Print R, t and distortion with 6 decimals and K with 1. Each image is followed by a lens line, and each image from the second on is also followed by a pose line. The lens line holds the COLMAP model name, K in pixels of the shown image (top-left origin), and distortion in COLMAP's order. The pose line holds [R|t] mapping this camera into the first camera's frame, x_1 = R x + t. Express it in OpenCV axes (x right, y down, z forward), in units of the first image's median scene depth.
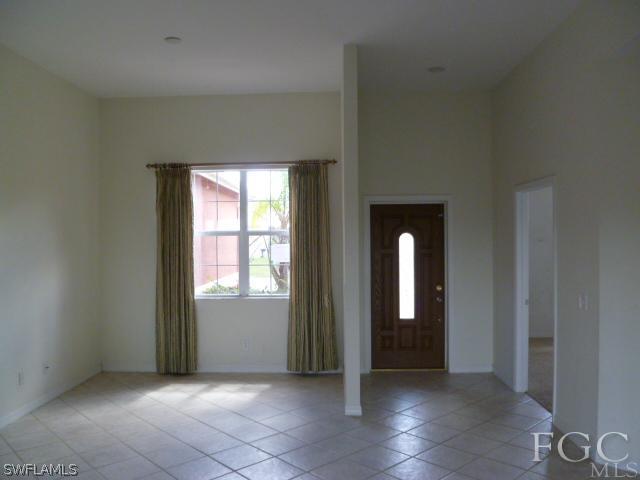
lens RADIAL K [[528.5, 0, 319.8], [0, 528.5, 239.4], [0, 0, 1]] dist [-0.090866, -0.006525]
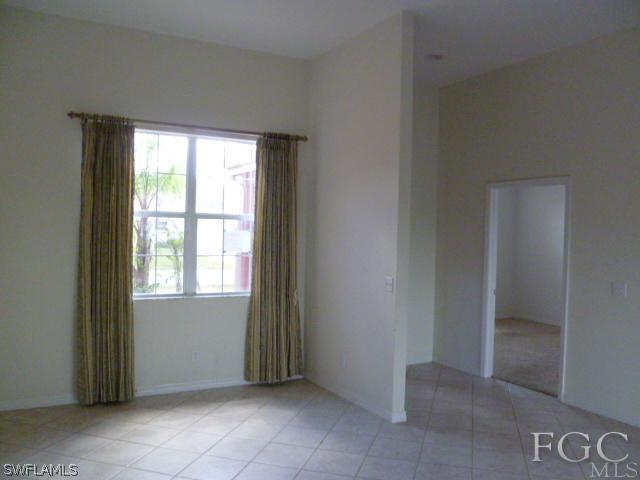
lens RADIAL K [[528.5, 0, 319.9], [0, 528.5, 240.3], [0, 0, 1]] dist [-0.090866, -0.006525]
pose [[0.856718, 0.020592, 0.515374, -0.395973], [-0.030346, 0.999484, 0.010511, 0.011804], [-0.514892, -0.024644, 0.856901, 0.227766]]
